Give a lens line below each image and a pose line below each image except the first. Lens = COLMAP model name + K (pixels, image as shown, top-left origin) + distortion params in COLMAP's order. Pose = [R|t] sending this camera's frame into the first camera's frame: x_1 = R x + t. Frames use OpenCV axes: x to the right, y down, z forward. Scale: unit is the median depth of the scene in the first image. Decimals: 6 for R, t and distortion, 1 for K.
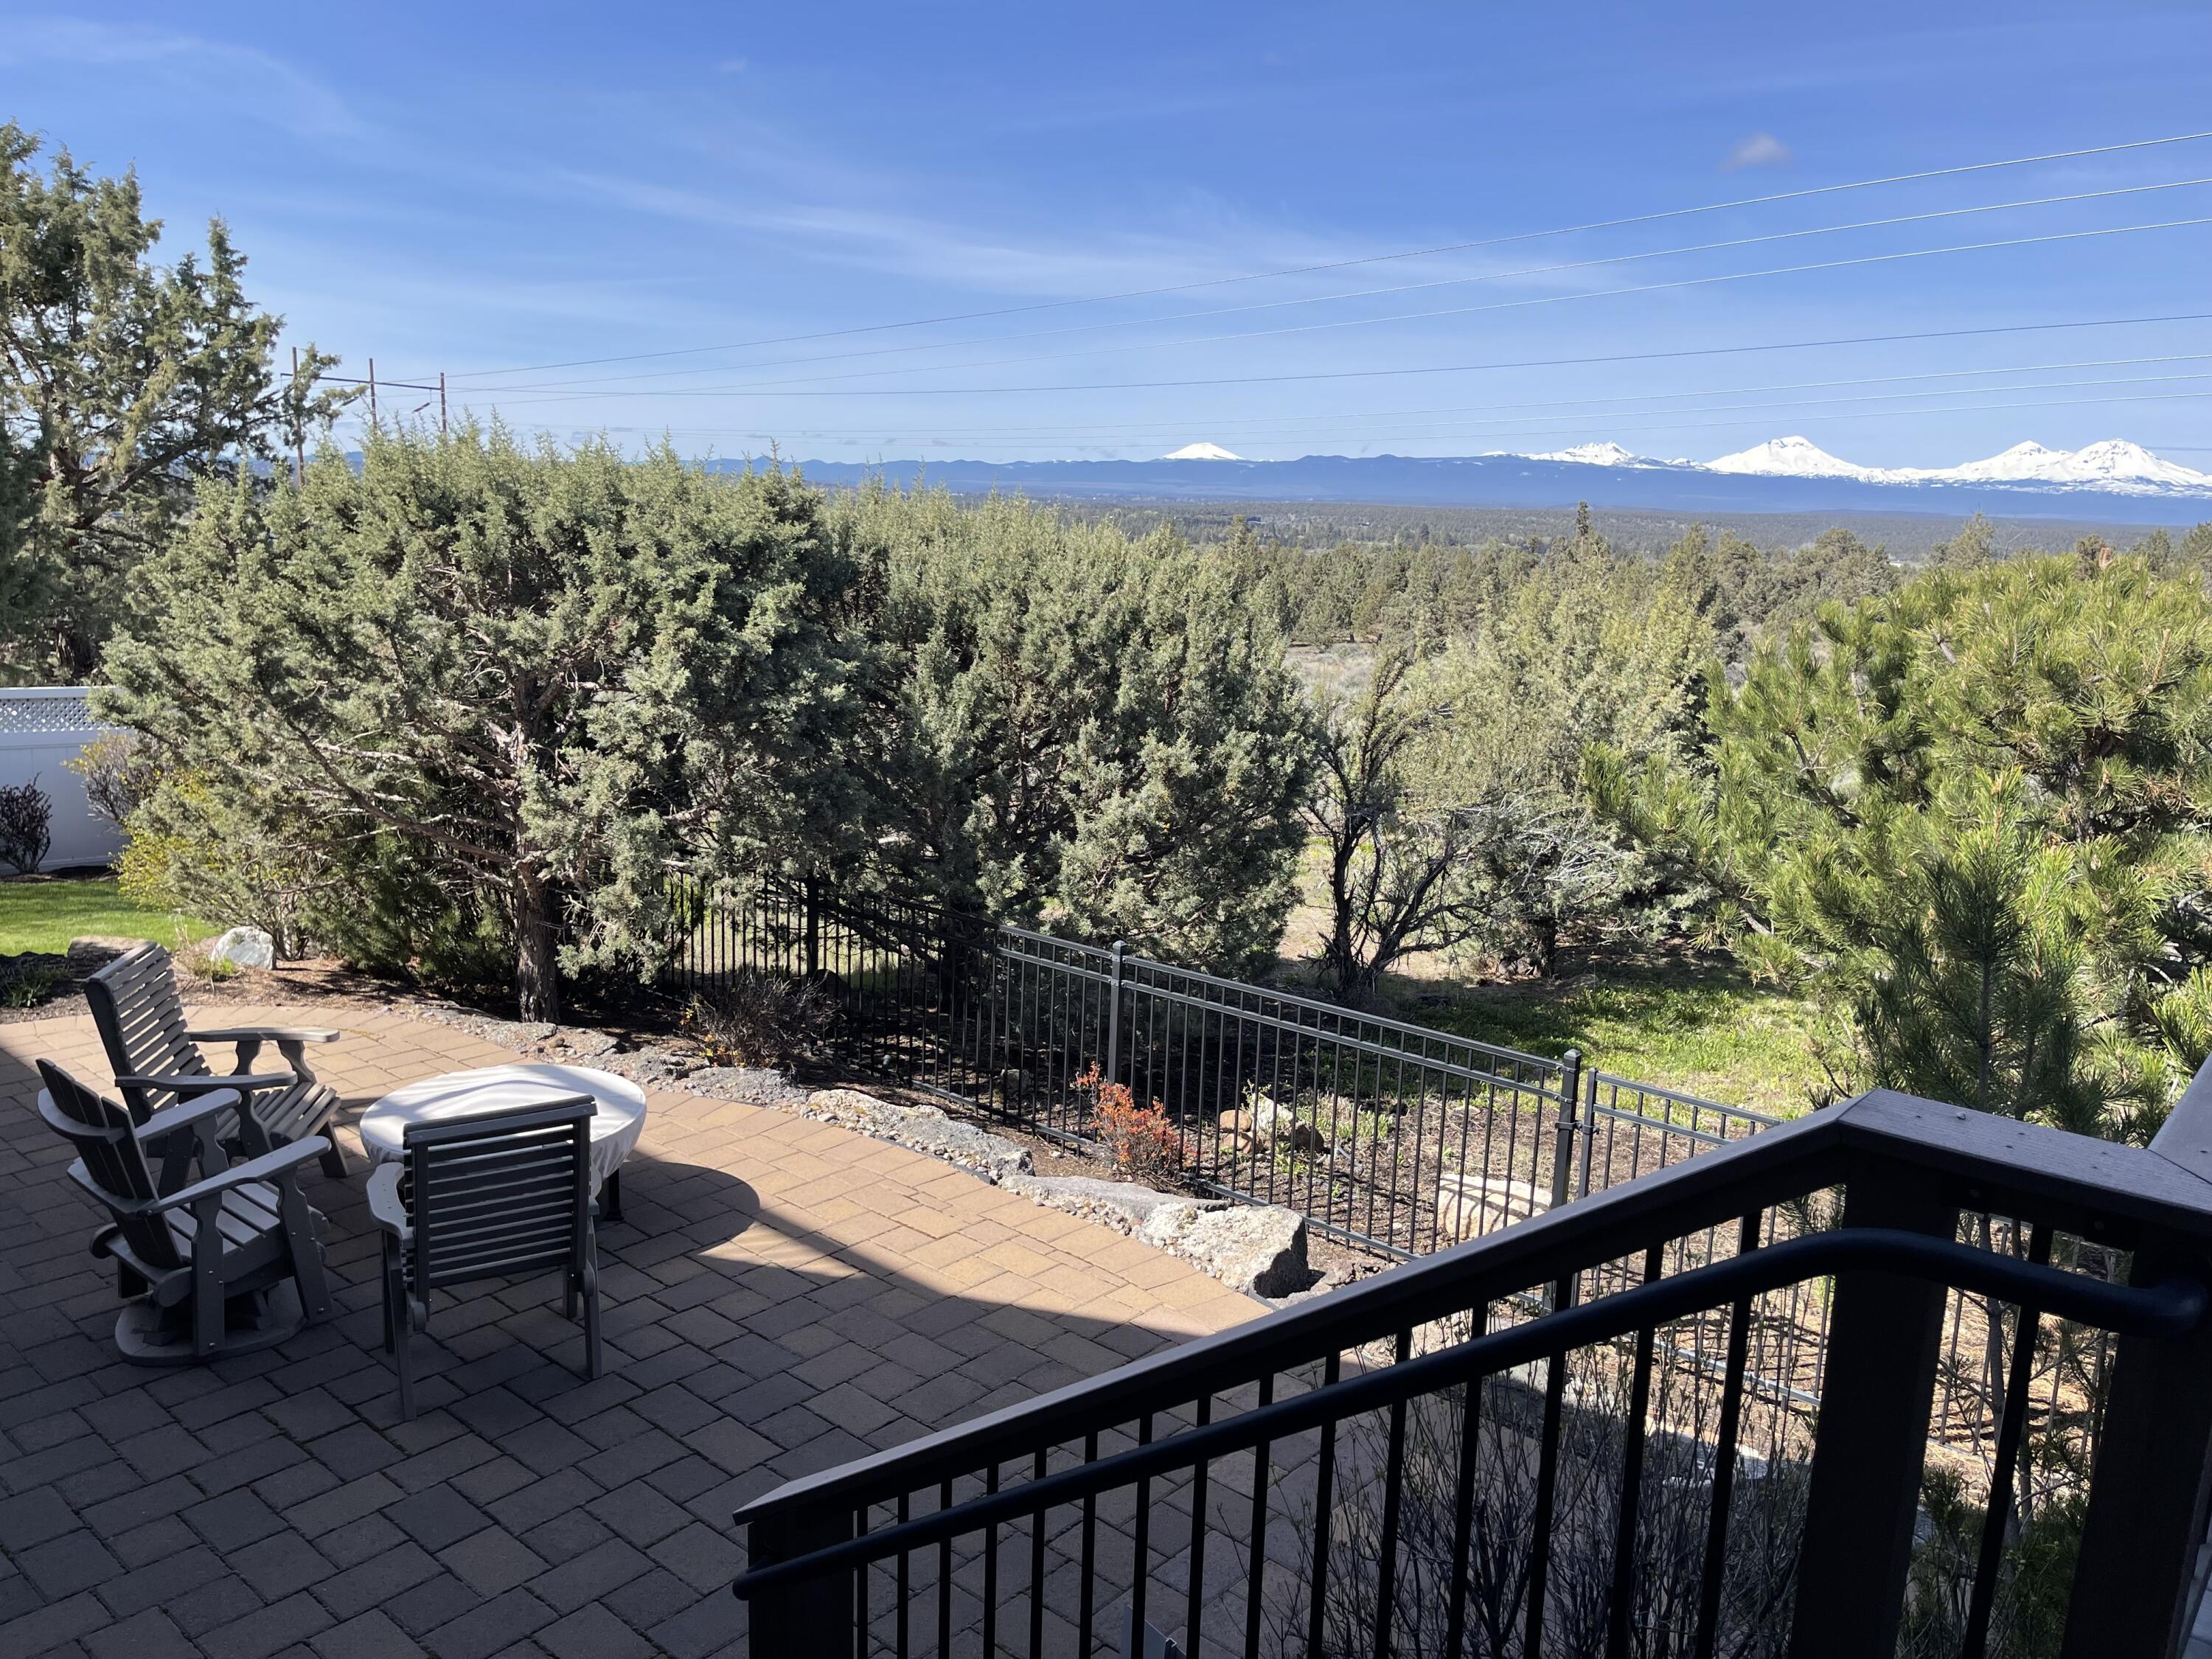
lens RADIAL K [[1645.8, 0, 1106.0], [0, 1645.8, 829.5], [0, 0, 1]] dist [0.103949, -0.139244]
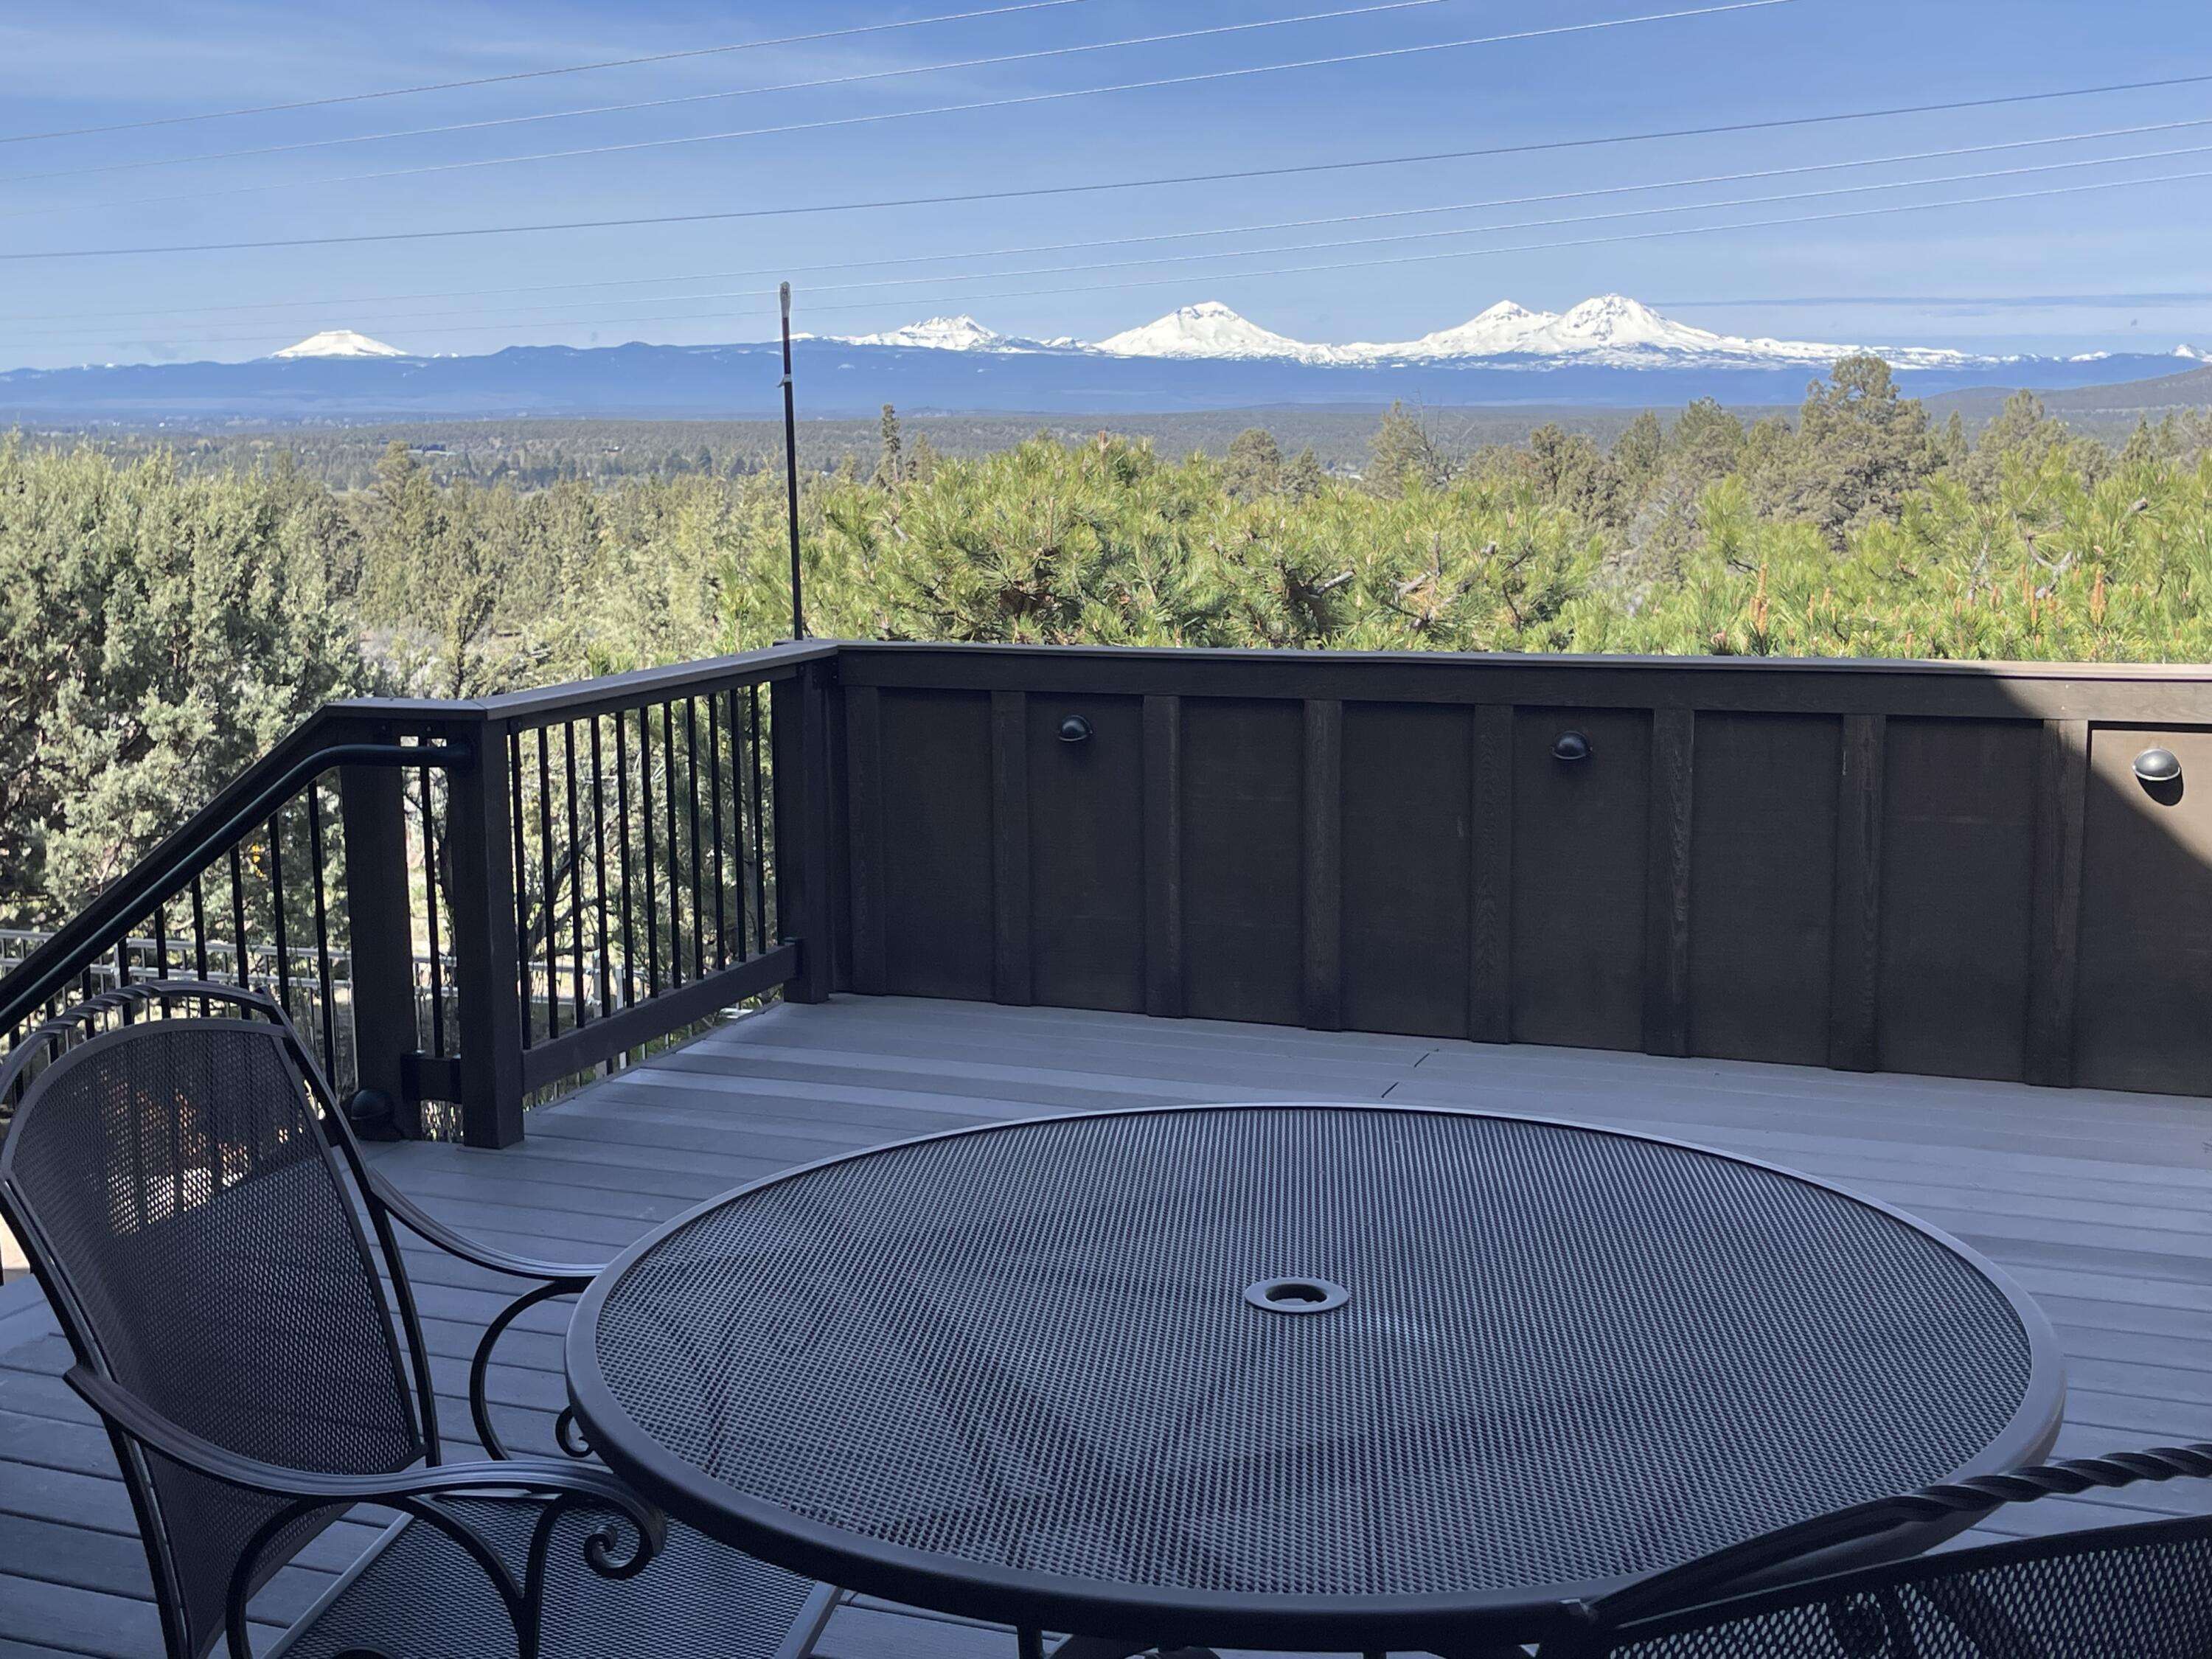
lens RADIAL K [[2586.9, 0, 1106.0], [0, 2586.9, 829.5], [0, 0, 1]] dist [0.104685, -0.263950]
pose [[0.943072, -0.093189, 0.319266, 0.051880], [0.104881, 0.994292, -0.019586, 0.082567], [-0.315618, 0.051956, 0.947463, -0.379452]]
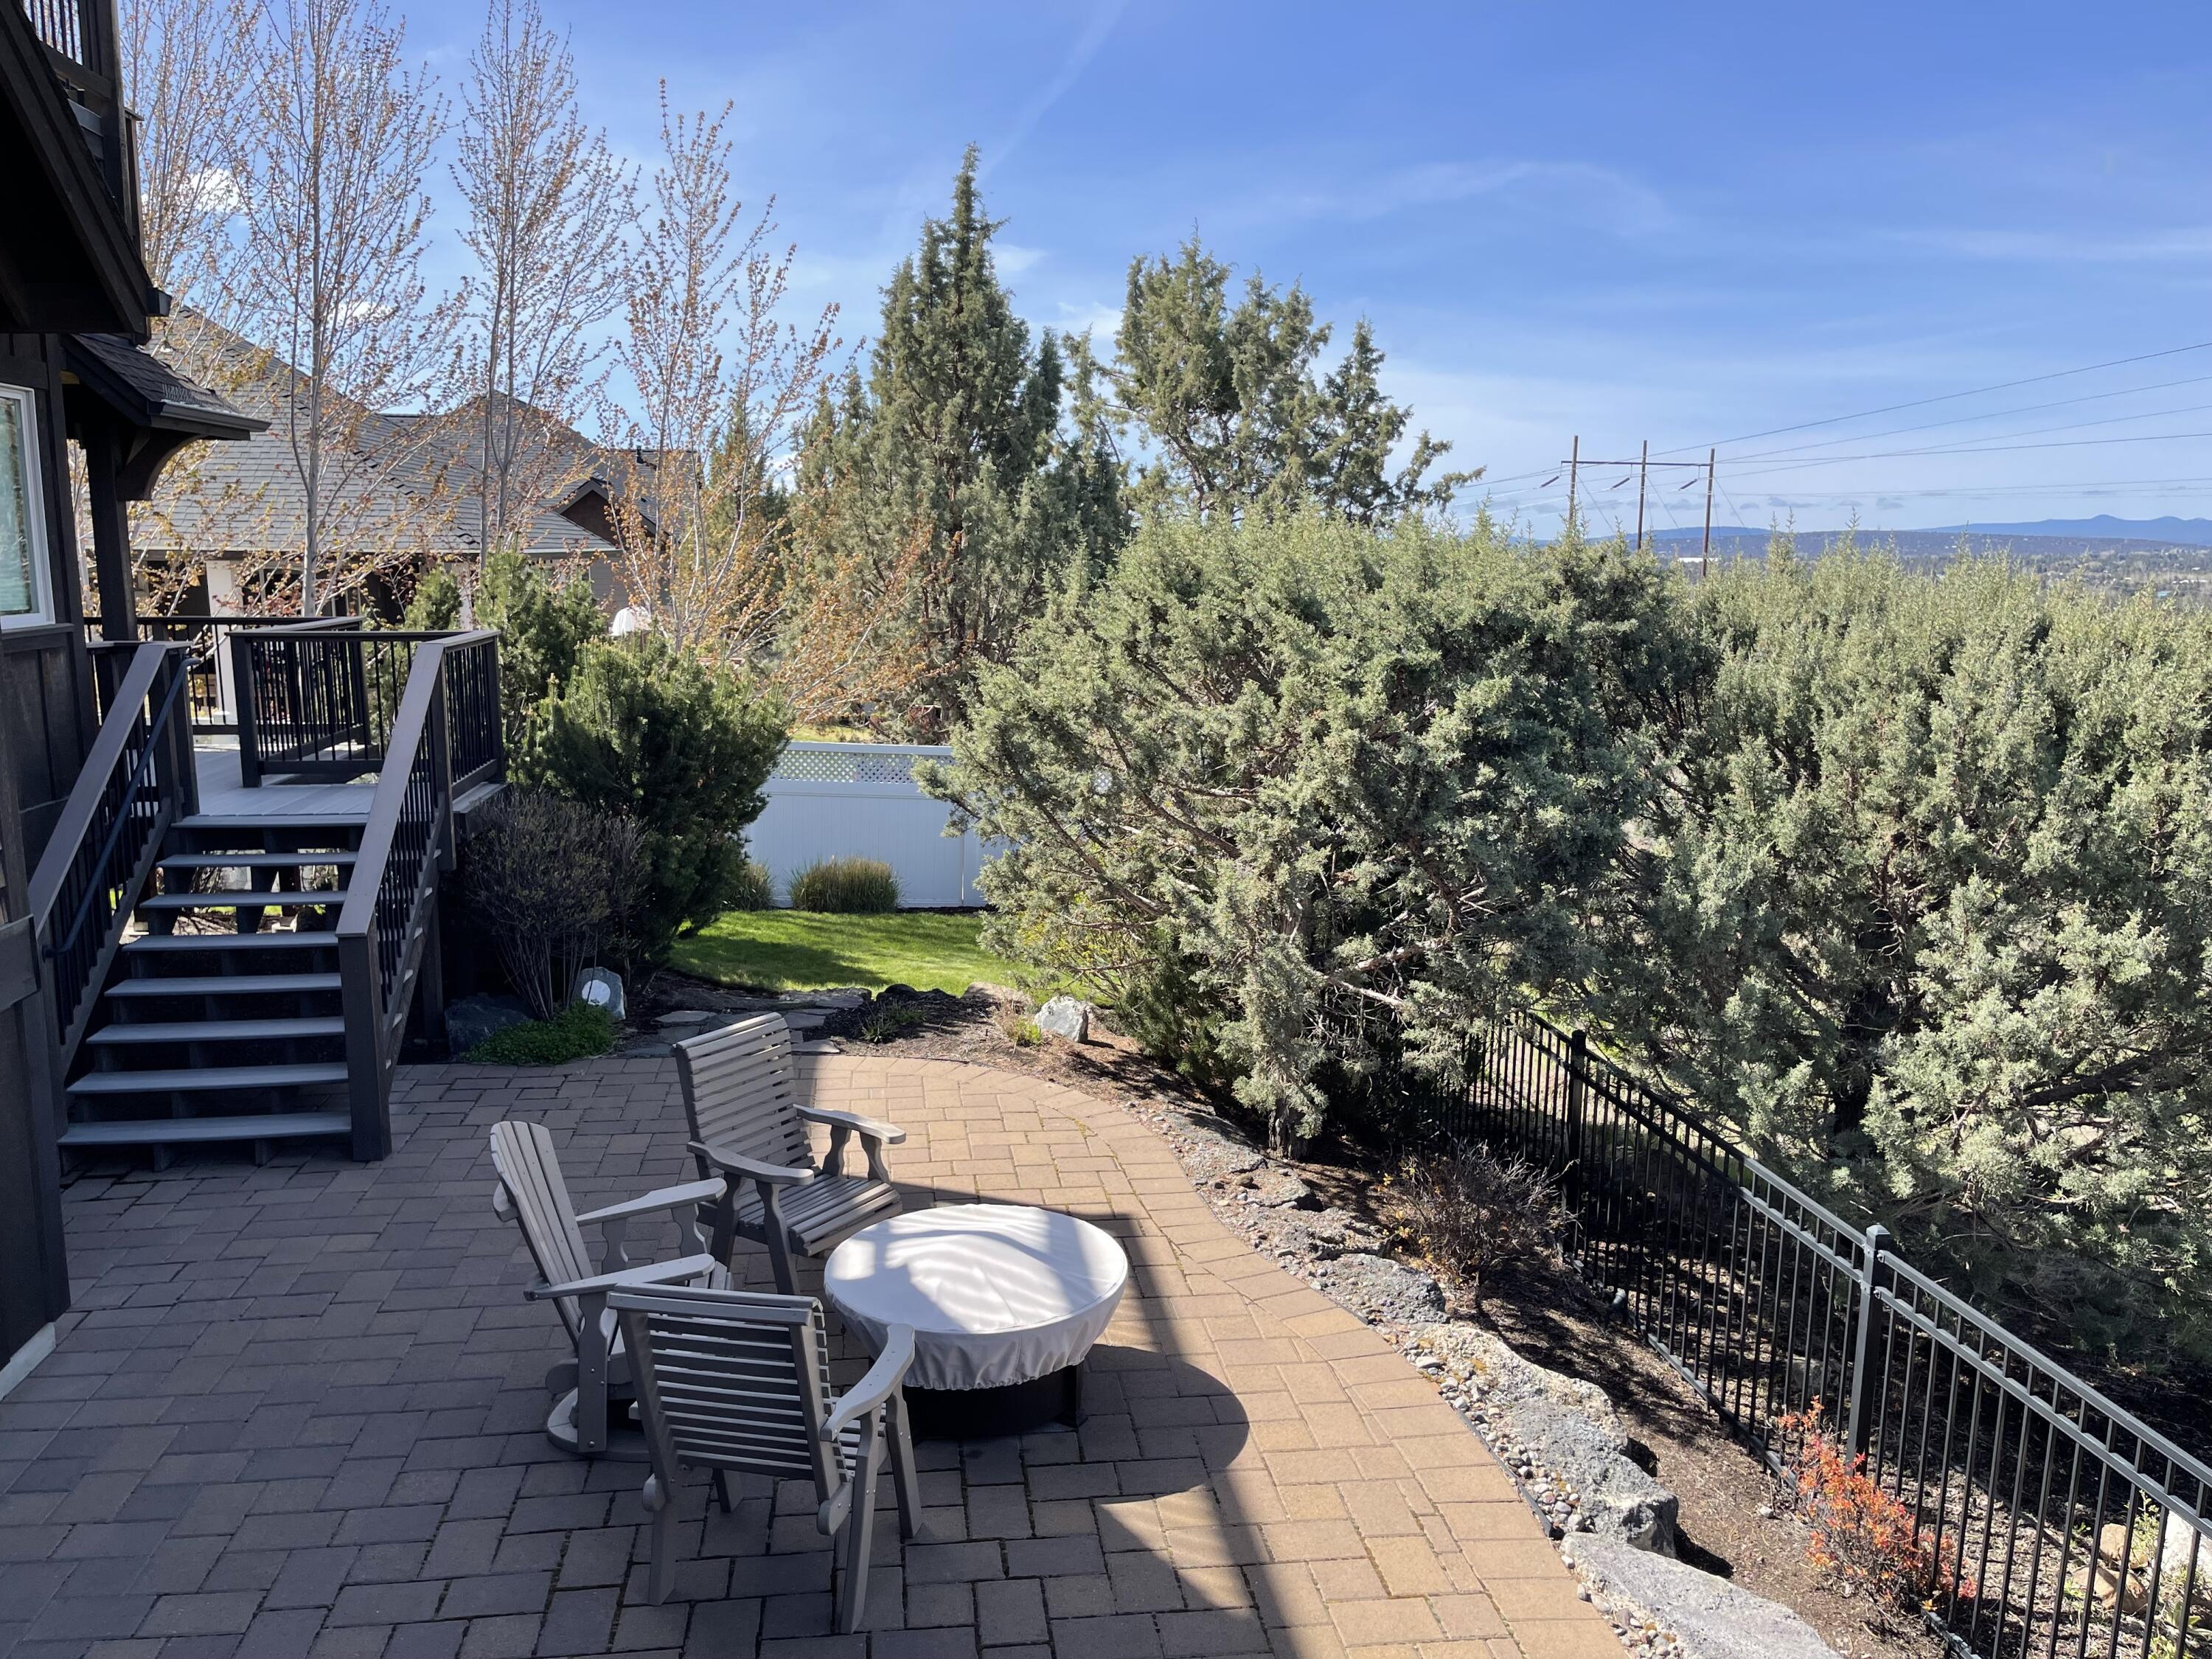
lens RADIAL K [[1668.4, 0, 1106.0], [0, 1668.4, 829.5], [0, 0, 1]] dist [0.072791, -0.097871]
pose [[0.752147, 0.082243, -0.653844, 0.166050], [-0.110747, 0.993846, -0.002388, -0.043580], [0.649623, 0.074208, 0.756626, 0.225816]]
